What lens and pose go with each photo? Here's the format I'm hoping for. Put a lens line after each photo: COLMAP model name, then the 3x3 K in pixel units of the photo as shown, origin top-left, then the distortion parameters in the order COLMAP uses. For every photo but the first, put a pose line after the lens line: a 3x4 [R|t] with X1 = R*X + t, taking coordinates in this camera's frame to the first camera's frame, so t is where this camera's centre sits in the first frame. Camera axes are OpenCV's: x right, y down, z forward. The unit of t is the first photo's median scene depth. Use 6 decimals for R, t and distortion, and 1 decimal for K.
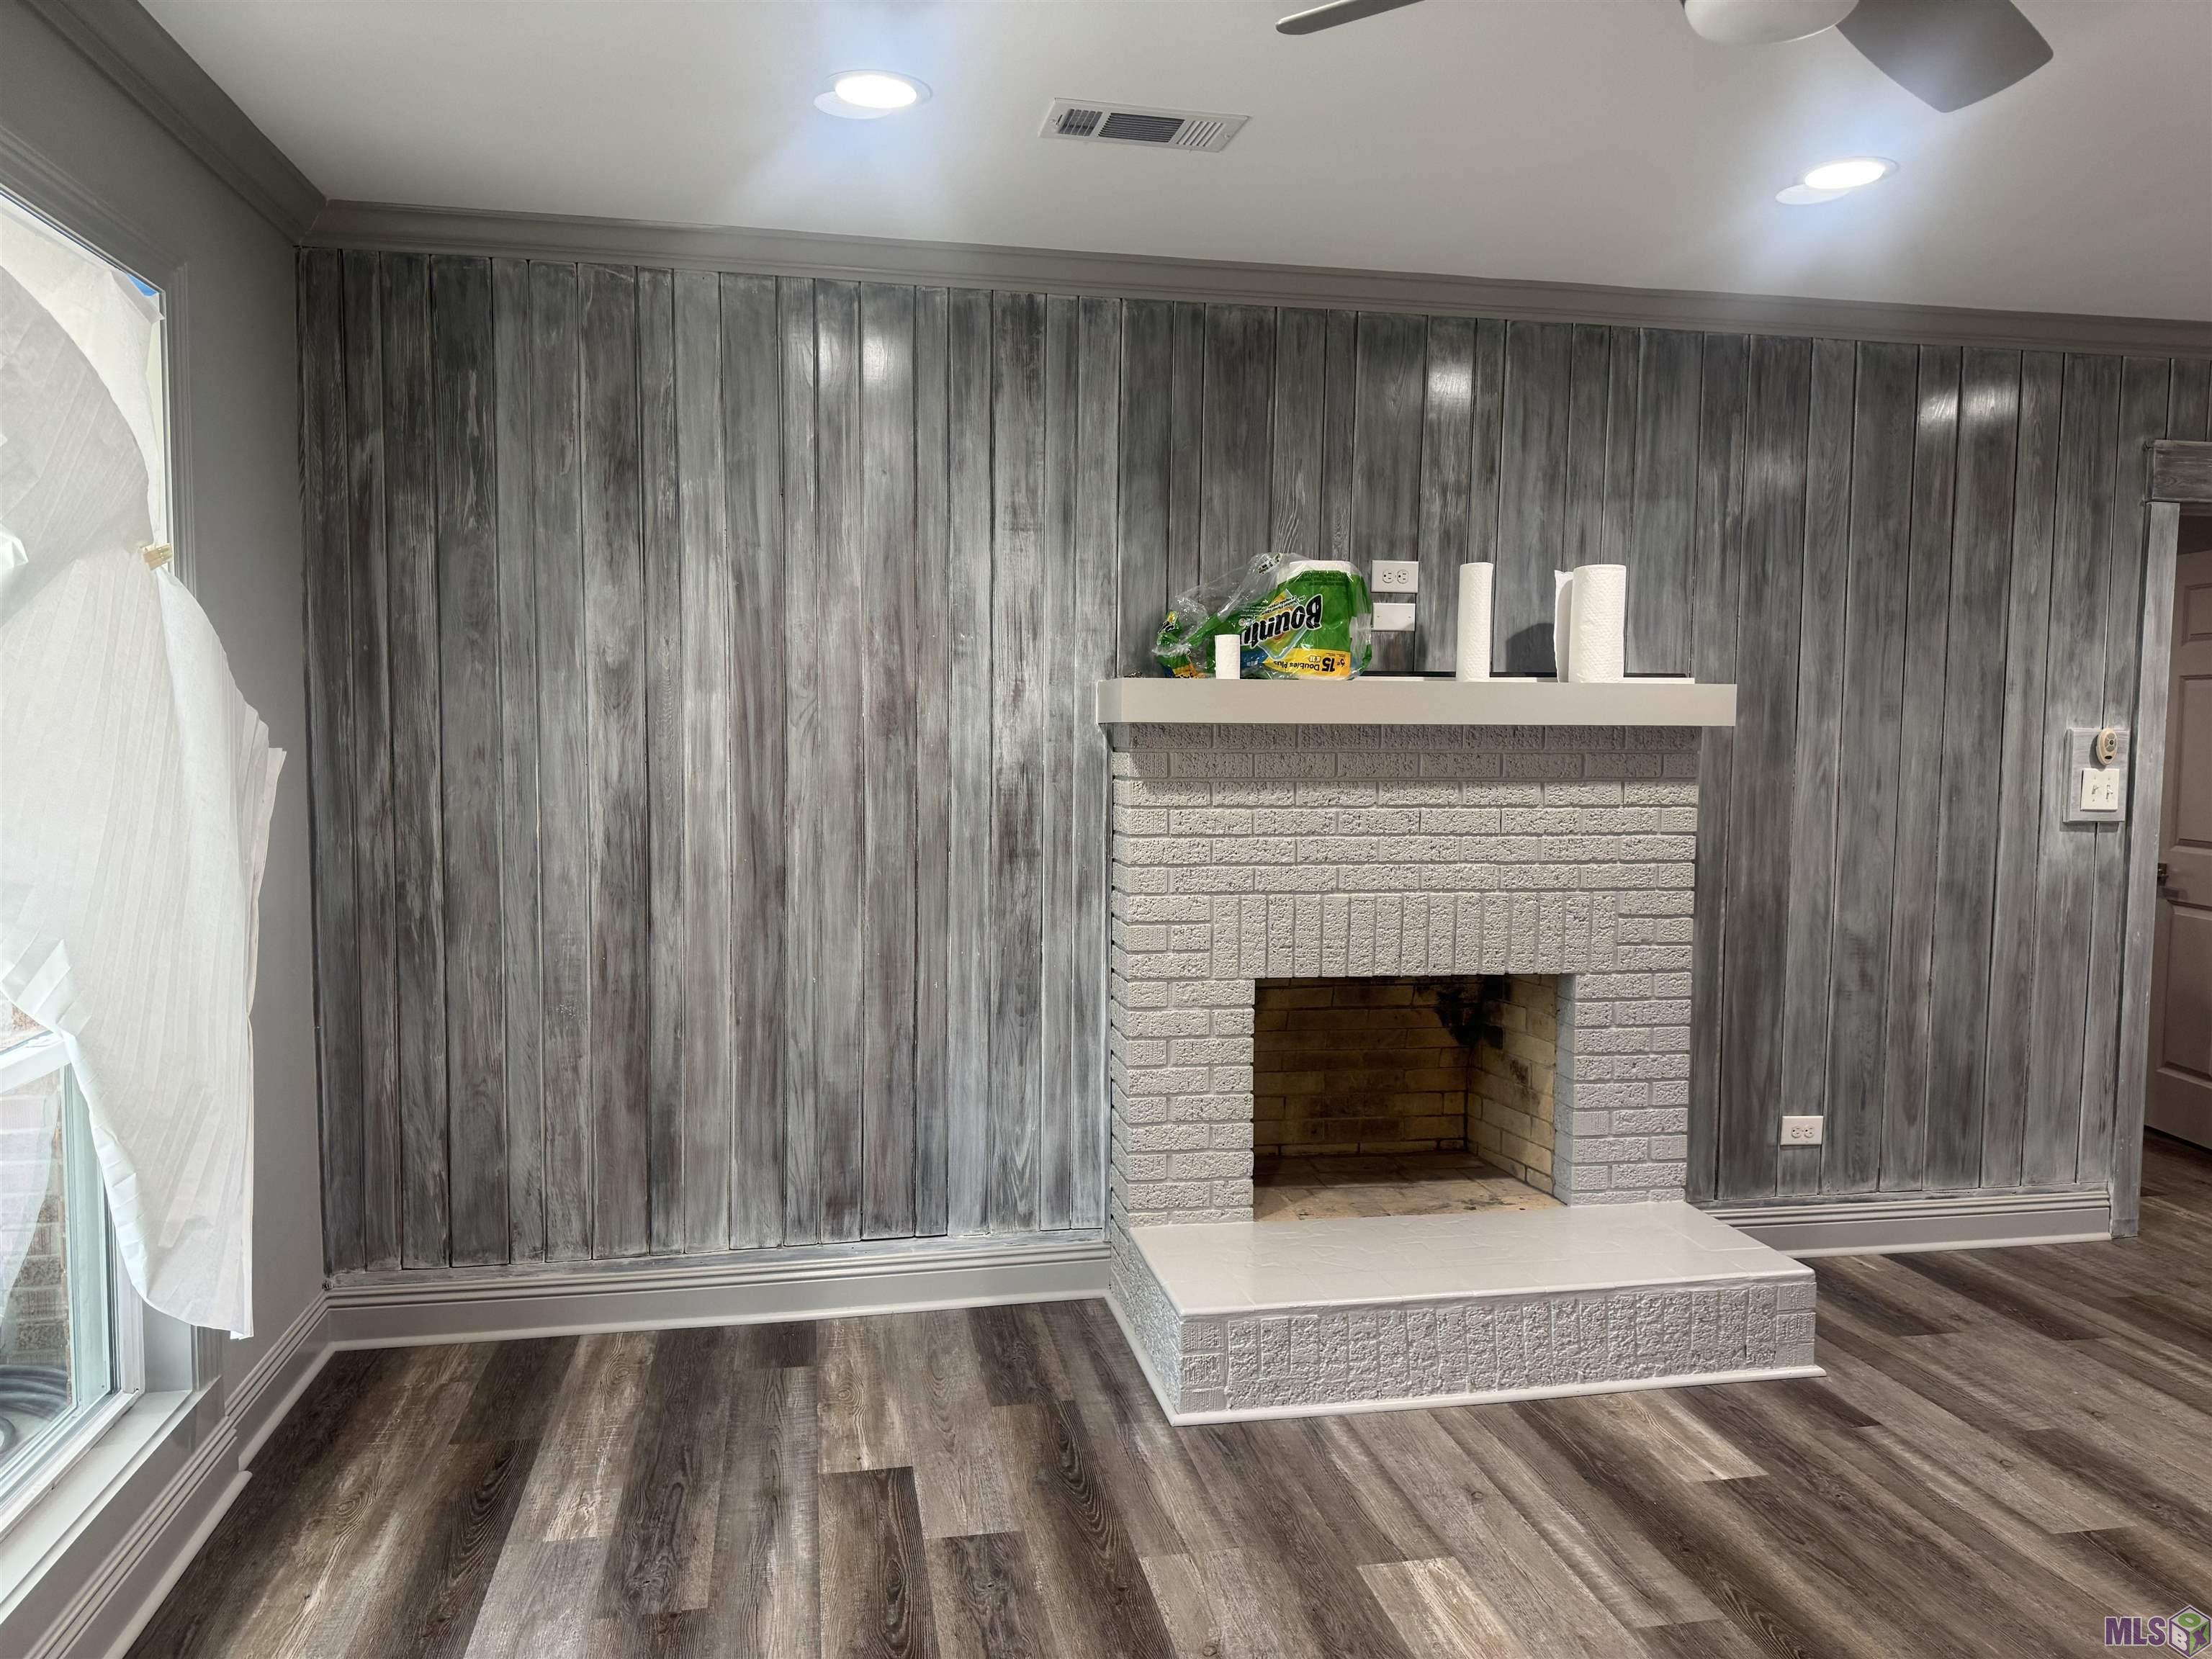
lens RADIAL K [[1590.3, 0, 1105.5], [0, 1590.3, 830.0], [0, 0, 1]] dist [0.038079, -0.013989]
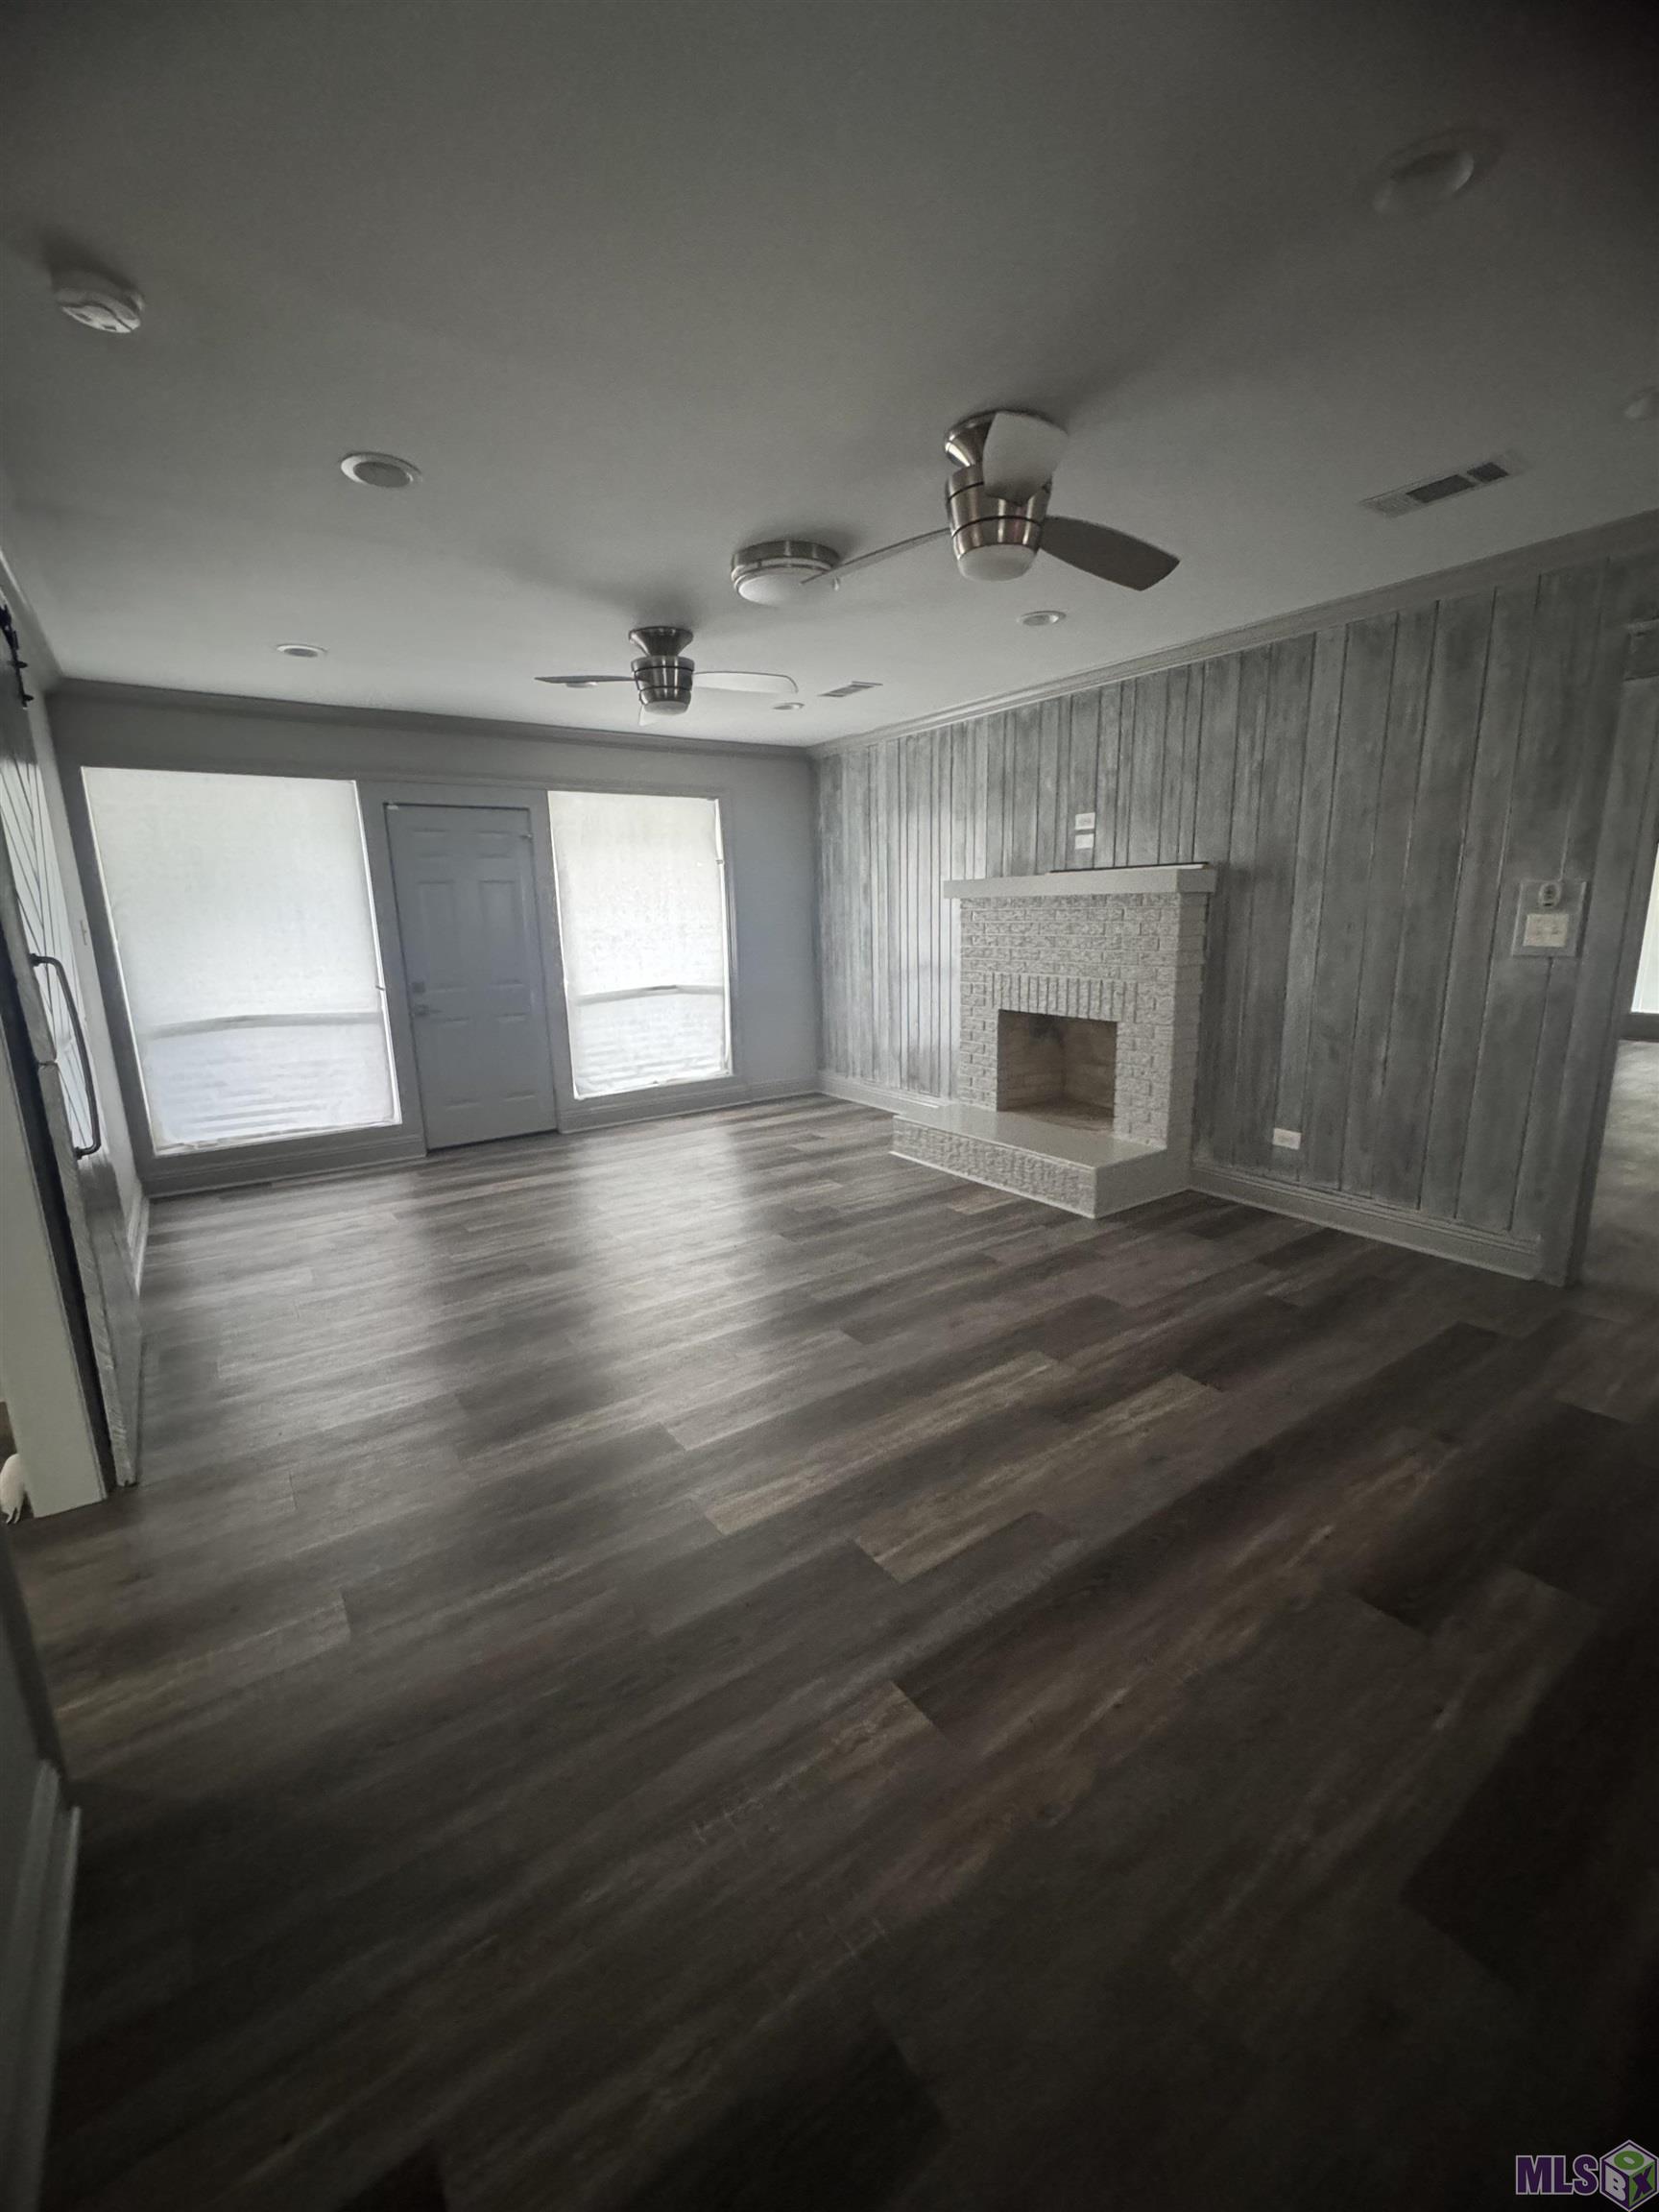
lens RADIAL K [[886.6, 0, 835.8], [0, 886.6, 1103.6], [0, 0, 1]] dist [0.002411, 0.000128]
pose [[0.420275, 0.176394, -0.890086, 1.057626], [-0.045365, 0.983781, 0.173542, 0.013797], [0.906262, -0.032557, 0.421461, 0.199016]]
